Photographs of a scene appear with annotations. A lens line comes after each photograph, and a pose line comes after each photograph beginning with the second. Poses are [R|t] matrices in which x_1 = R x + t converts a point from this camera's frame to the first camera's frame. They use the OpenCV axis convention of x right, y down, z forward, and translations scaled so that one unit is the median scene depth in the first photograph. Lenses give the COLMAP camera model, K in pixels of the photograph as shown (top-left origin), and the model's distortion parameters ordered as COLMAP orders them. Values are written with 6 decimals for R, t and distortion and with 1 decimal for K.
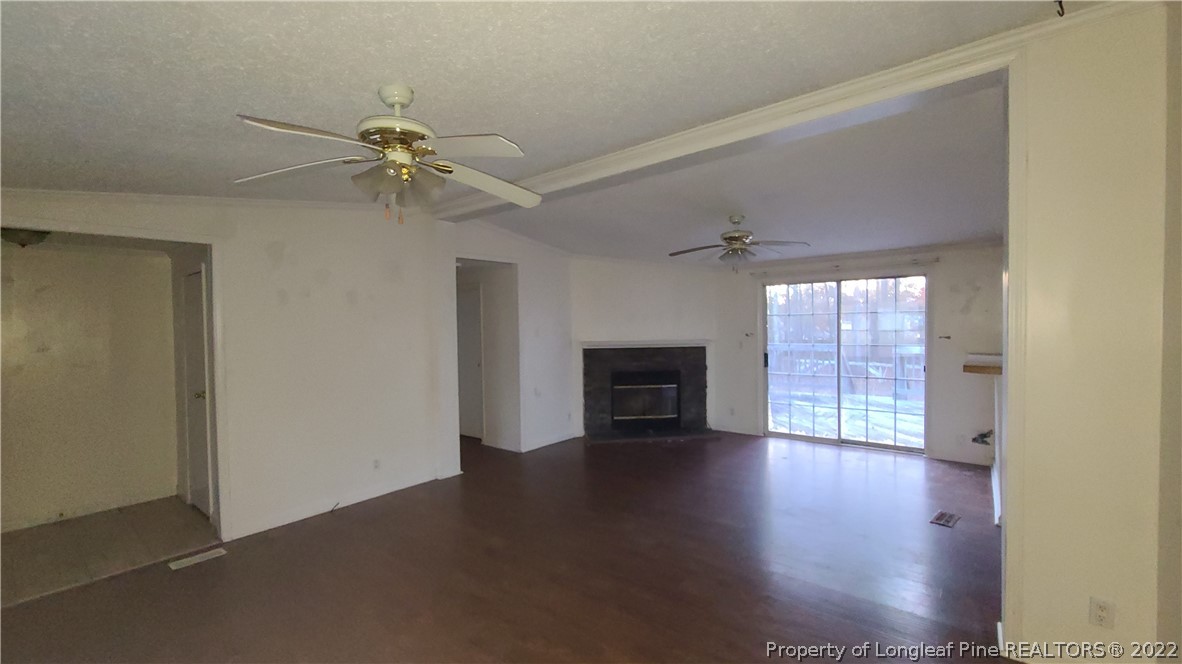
lens RADIAL K [[487.7, 0, 594.6], [0, 487.7, 335.5], [0, 0, 1]] dist [0.003665, -0.000164]
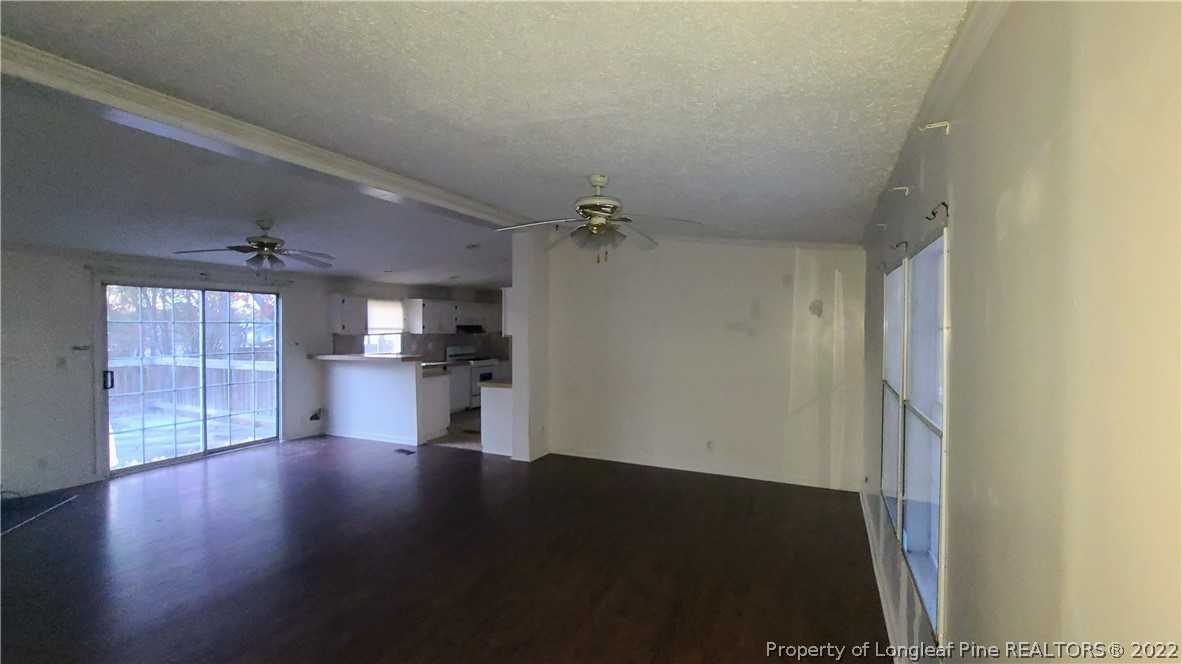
lens RADIAL K [[487.7, 0, 594.6], [0, 487.7, 335.5], [0, 0, 1]] dist [0.003665, -0.000164]
pose [[-0.226886, 0.002078, 0.973919, -0.583018], [0.029471, 0.999554, 0.004732, -0.001048], [-0.973475, 0.029776, -0.226846, 0.419359]]
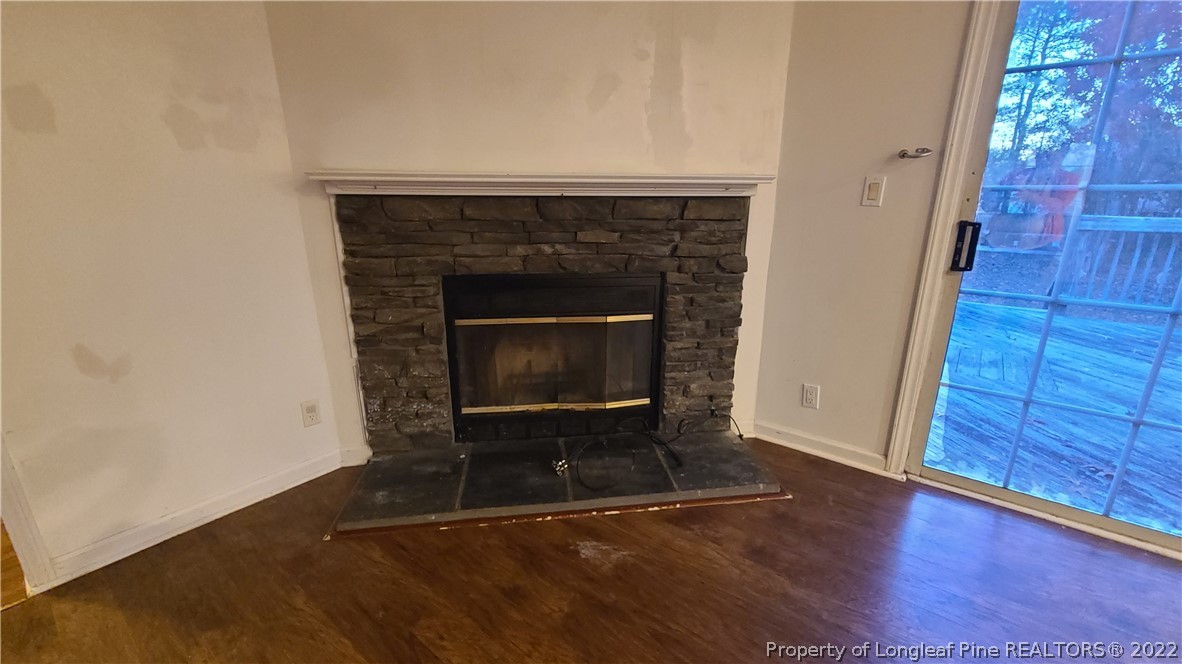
lens RADIAL K [[487.7, 0, 594.6], [0, 487.7, 335.5], [0, 0, 1]] dist [0.003665, -0.000164]
pose [[0.999780, 0.014961, 0.014731, 0.131313], [-0.018178, 0.967885, 0.250736, 0.032837], [-0.010506, -0.250949, 0.967943, 0.709613]]
